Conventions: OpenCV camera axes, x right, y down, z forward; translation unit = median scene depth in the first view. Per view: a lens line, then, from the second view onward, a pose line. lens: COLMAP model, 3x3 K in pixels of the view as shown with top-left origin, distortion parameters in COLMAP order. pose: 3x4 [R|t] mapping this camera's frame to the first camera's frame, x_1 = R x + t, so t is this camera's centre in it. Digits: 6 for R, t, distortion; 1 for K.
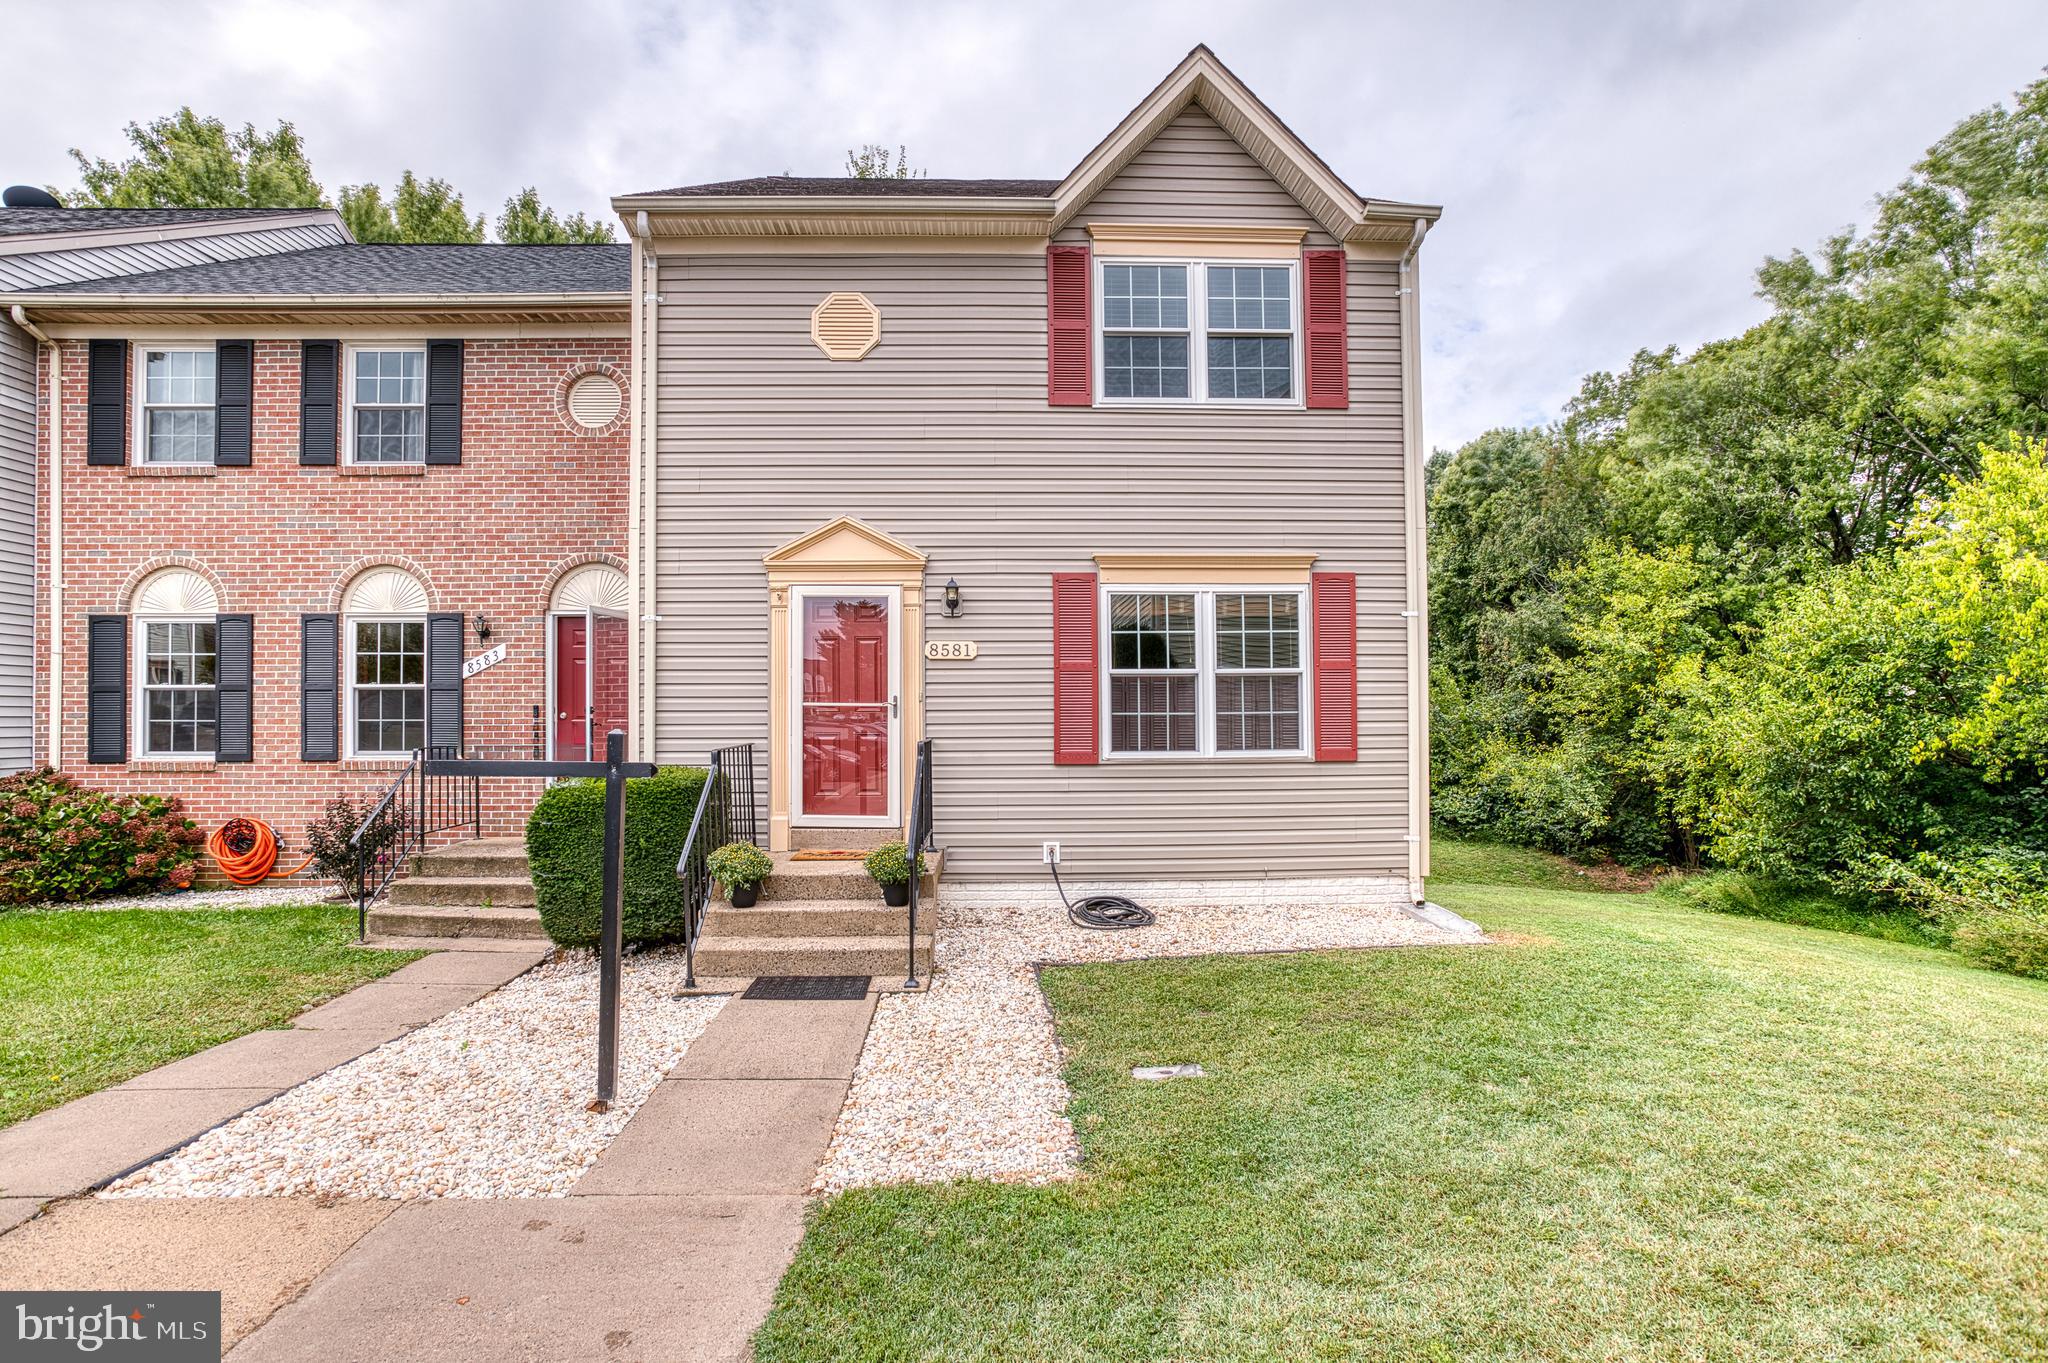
lens RADIAL K [[1007.2, 0, 1027.9], [0, 1007.2, 708.1], [0, 0, 1]] dist [-0.037029, 0.002499]
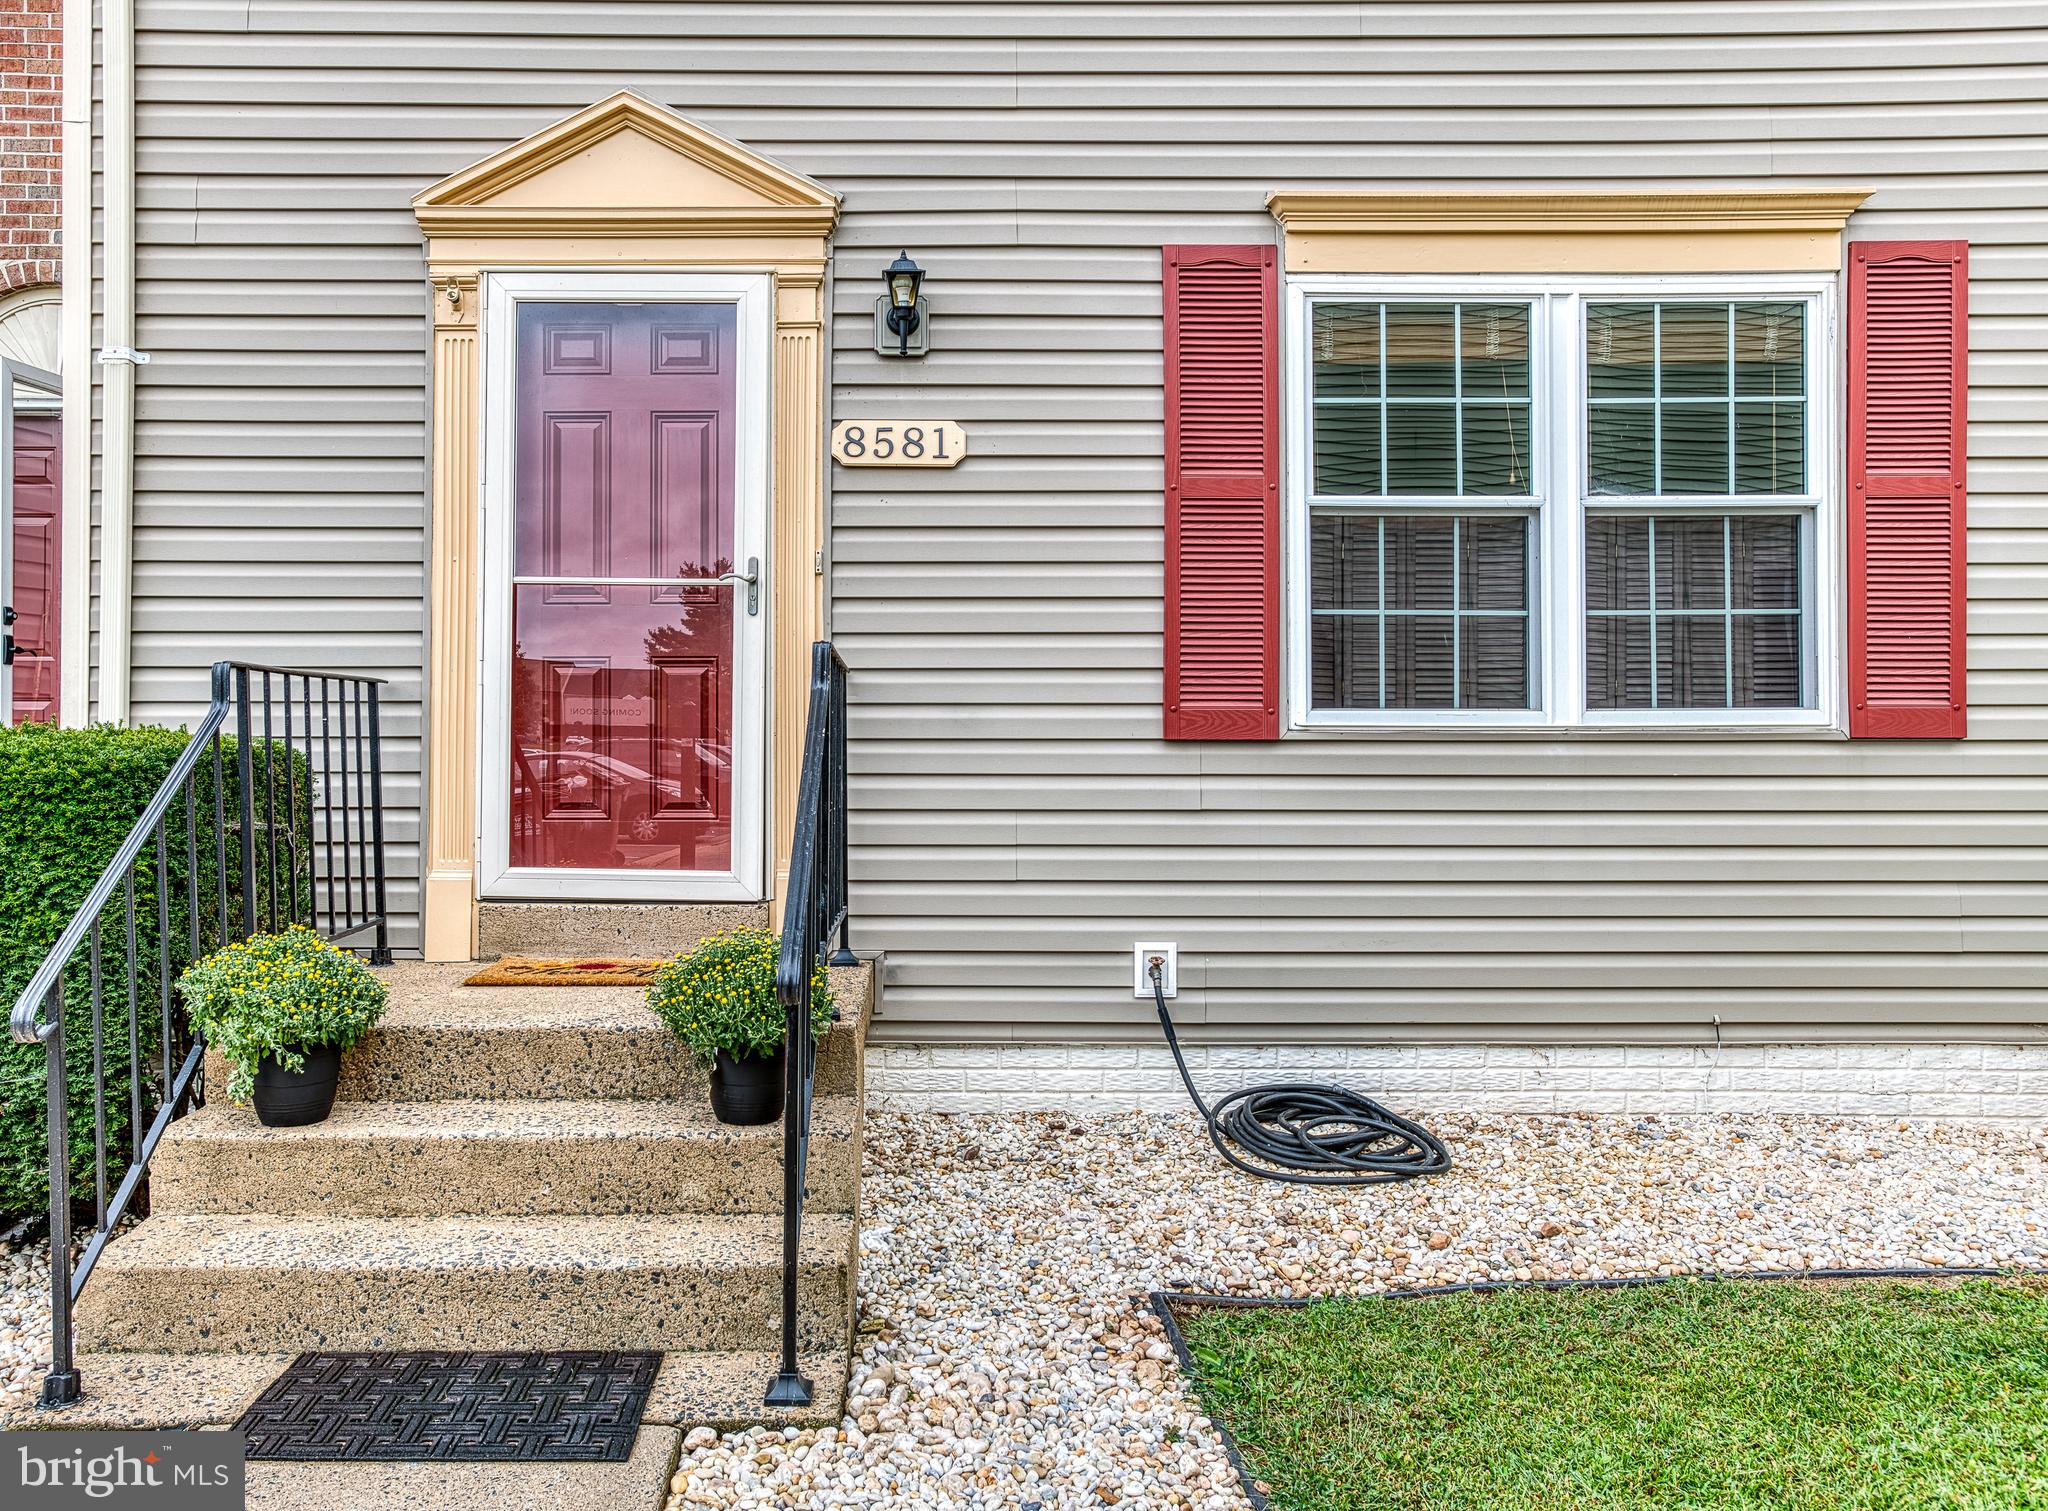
lens RADIAL K [[1615.5, 0, 944.8], [0, 1615.5, 739.1], [0, 0, 1]] dist [-0.000491, 0.037989]
pose [[0.999718, 0.005202, -0.023187, -0.043649], [-0.005295, 0.999978, -0.003942, 0.058521], [0.023166, 0.004064, 0.999723, 0.383338]]
